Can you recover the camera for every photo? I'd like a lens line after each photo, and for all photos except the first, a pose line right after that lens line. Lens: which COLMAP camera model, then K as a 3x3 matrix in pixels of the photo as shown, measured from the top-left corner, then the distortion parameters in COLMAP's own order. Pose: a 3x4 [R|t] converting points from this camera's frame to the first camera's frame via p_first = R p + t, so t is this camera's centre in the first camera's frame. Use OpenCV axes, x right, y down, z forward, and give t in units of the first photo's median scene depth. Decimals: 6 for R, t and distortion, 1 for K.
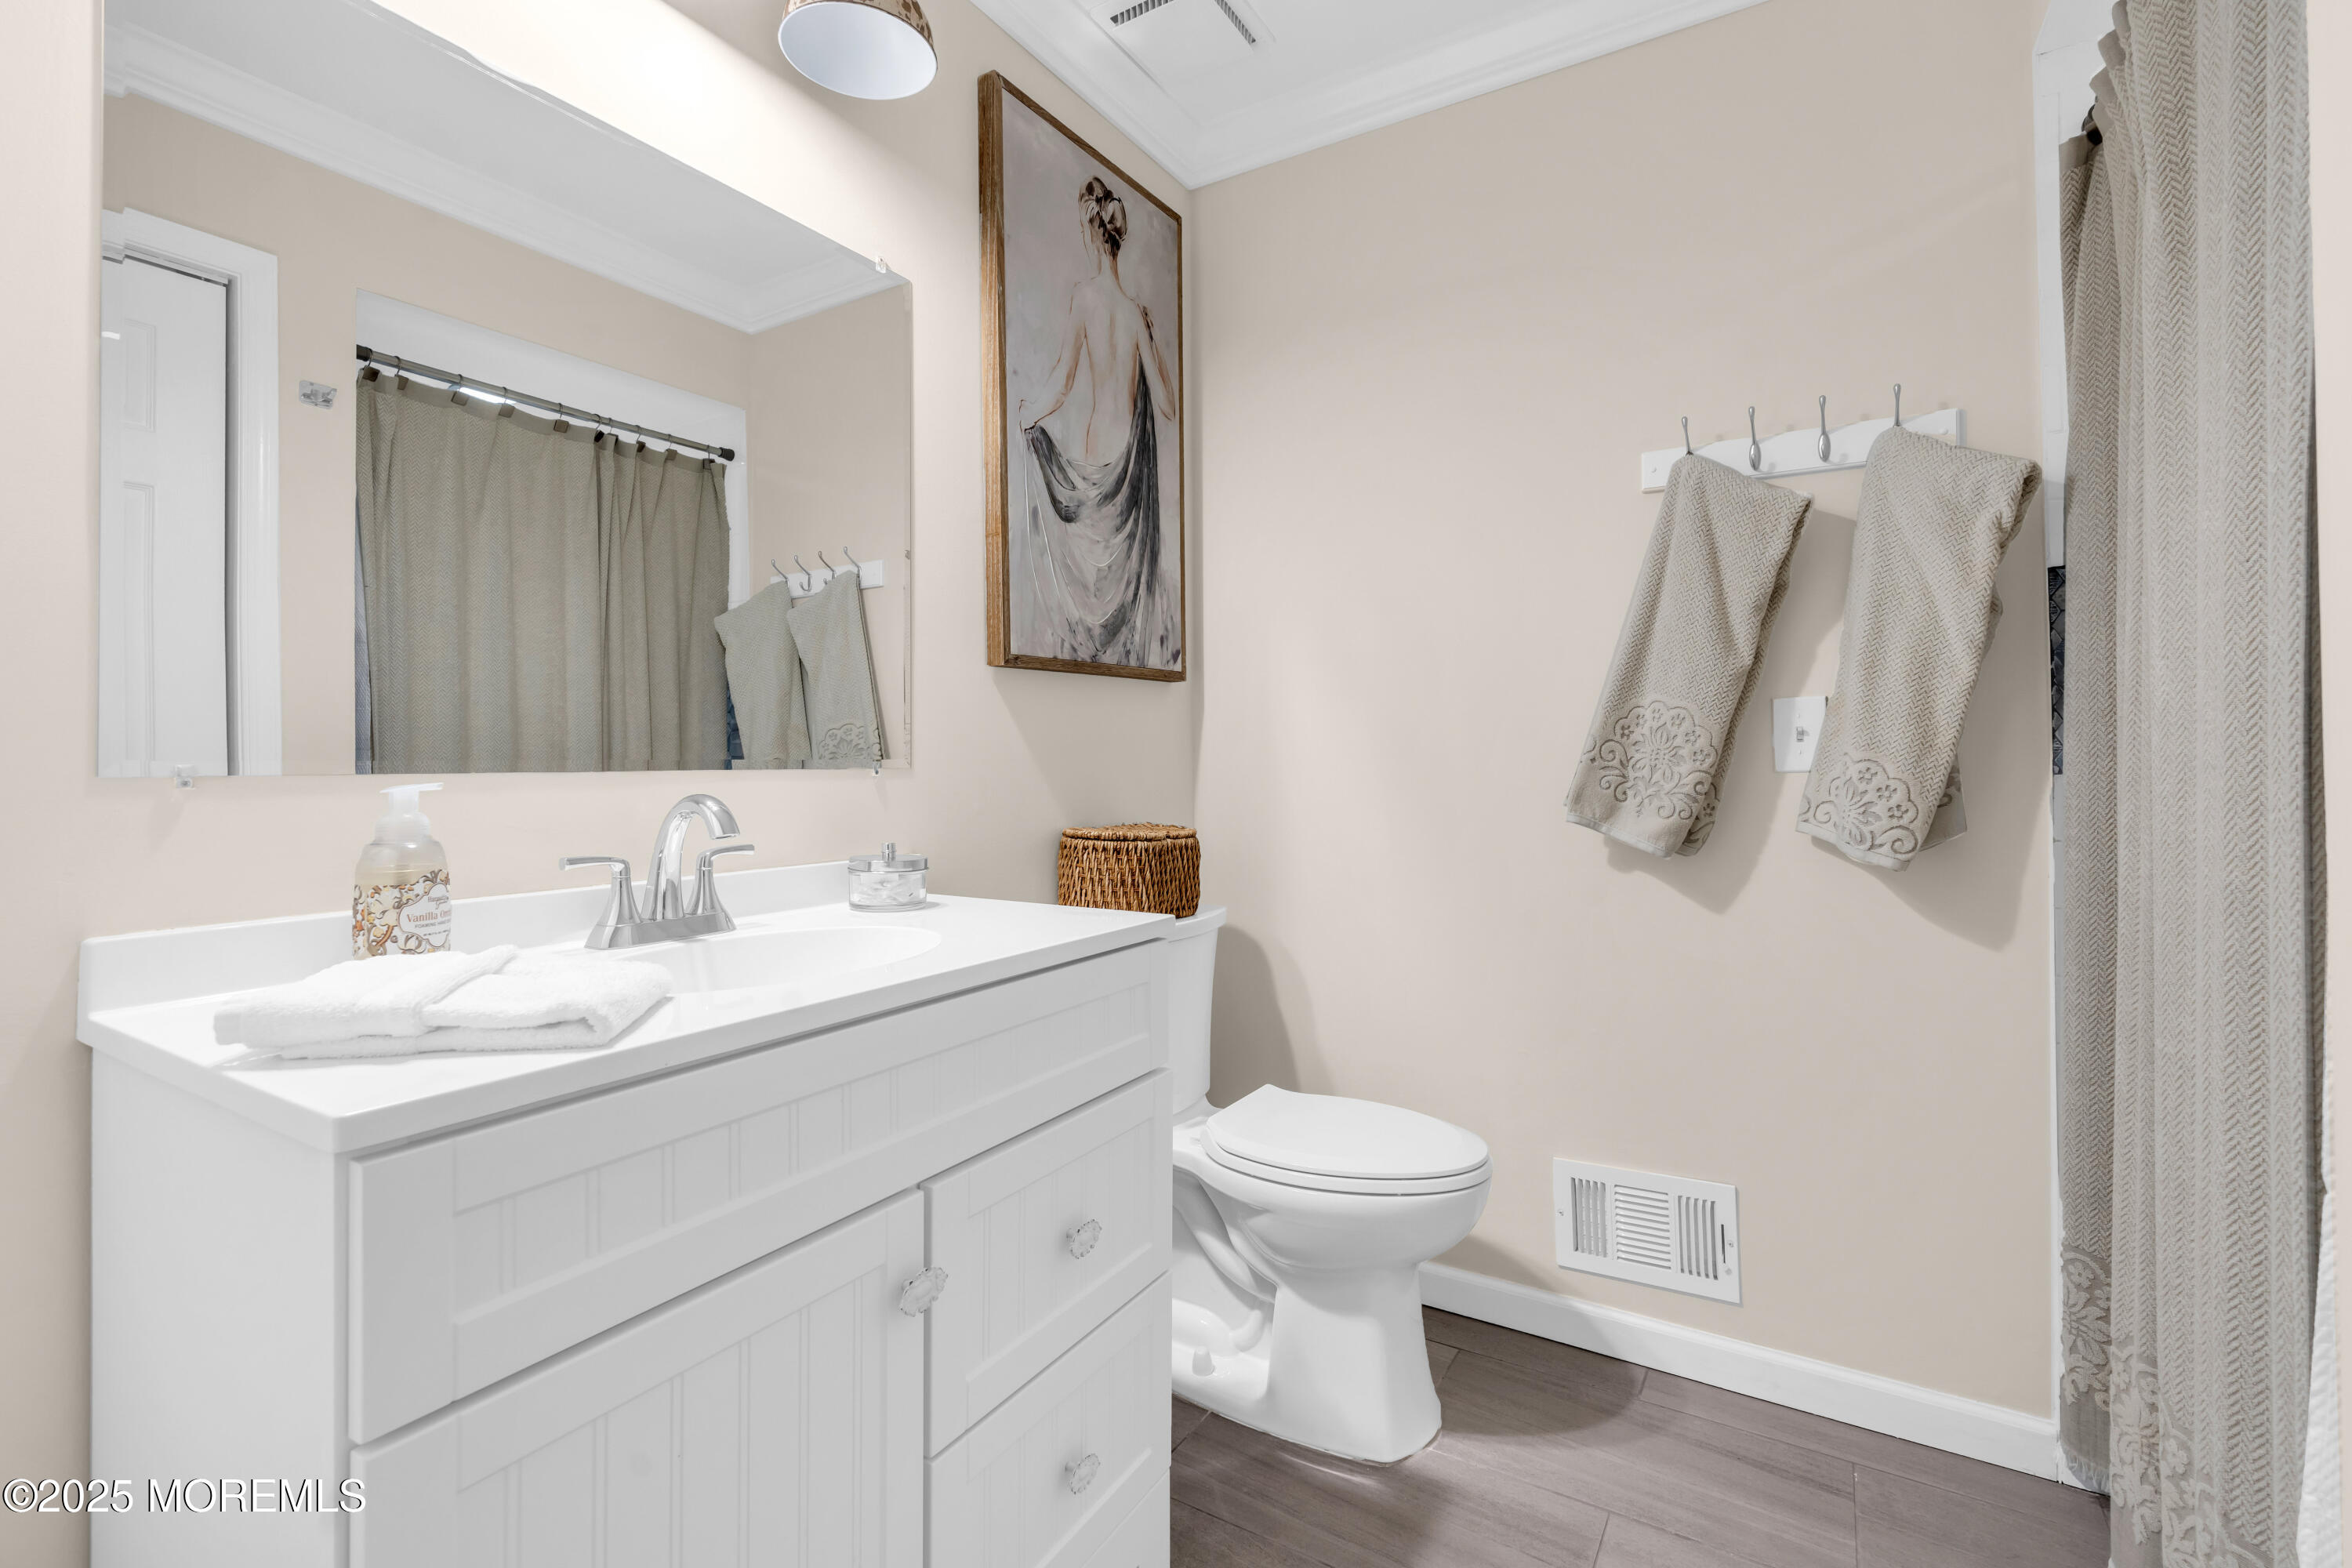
lens RADIAL K [[1058.7, 0, 1165.5], [0, 1058.7, 750.4], [0, 0, 1]] dist [-0.001458, 0.000111]
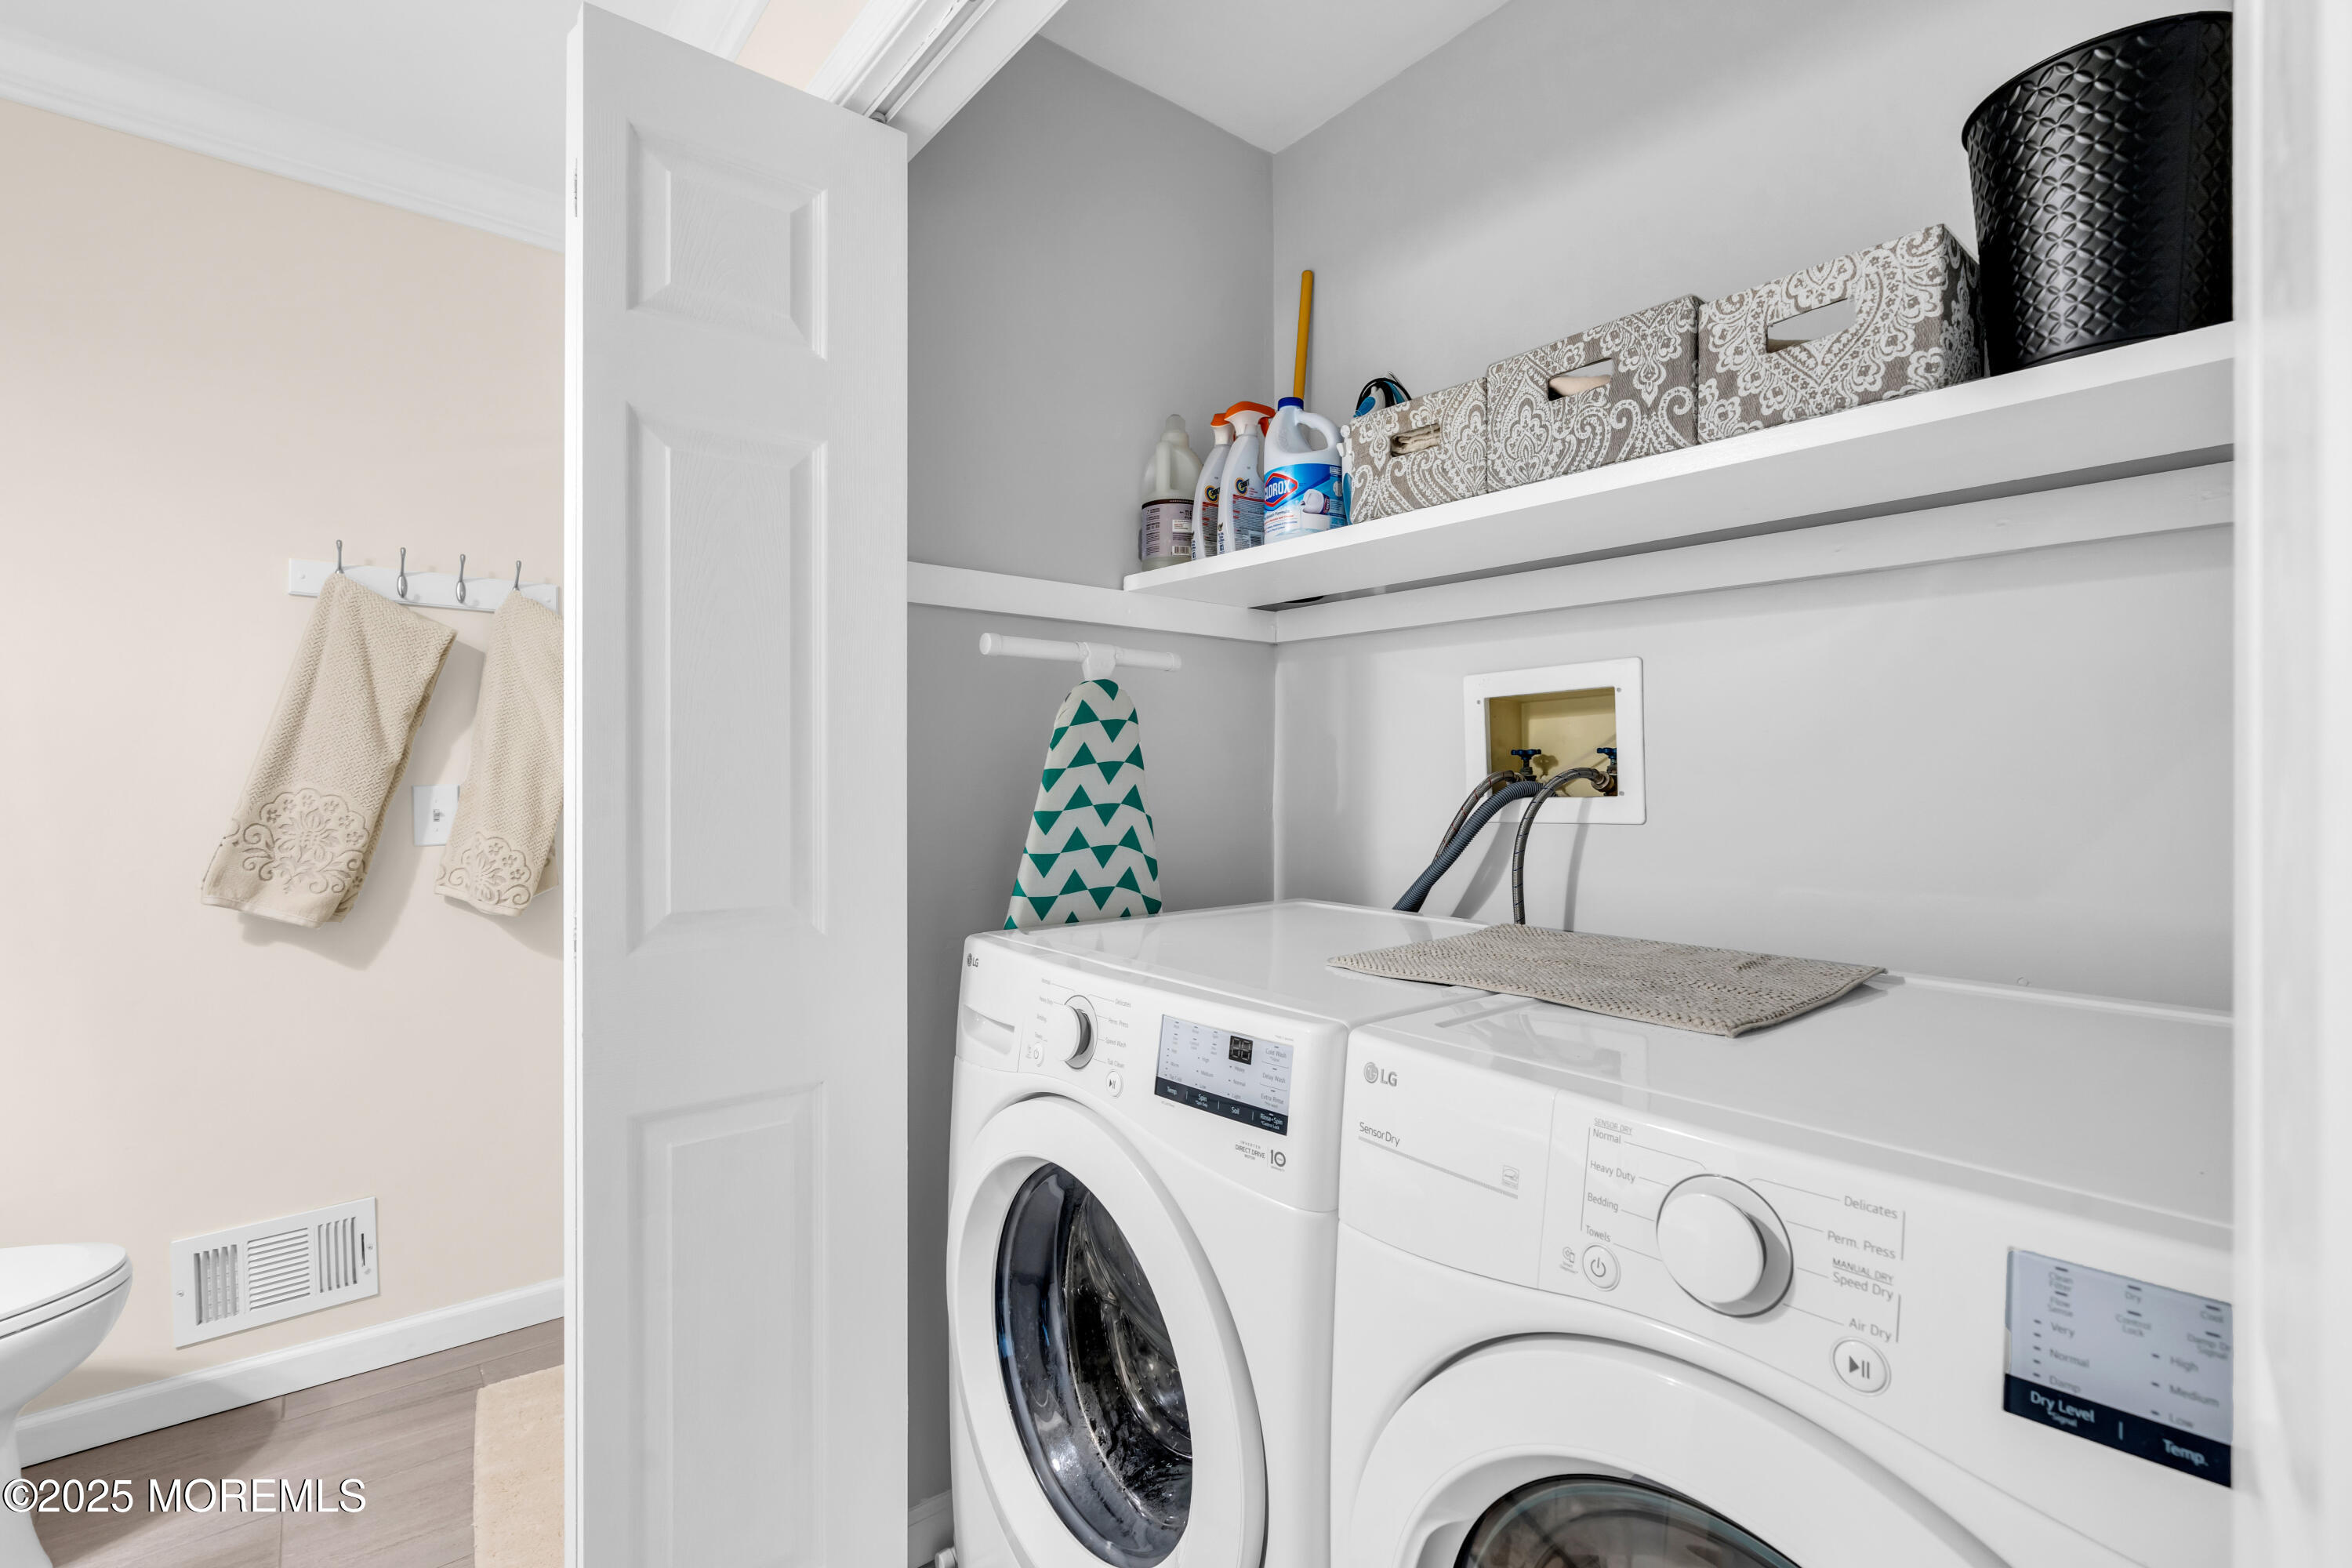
lens RADIAL K [[1058.7, 0, 1176.4], [0, 1058.7, 774.7], [0, 0, 1]] dist [-0.001458, 0.000111]
pose [[0.316130, 0.001023, 0.948715, -0.310265], [-0.015344, 0.999874, 0.004034, -0.081206], [-0.948592, -0.015832, 0.316105, -0.225086]]
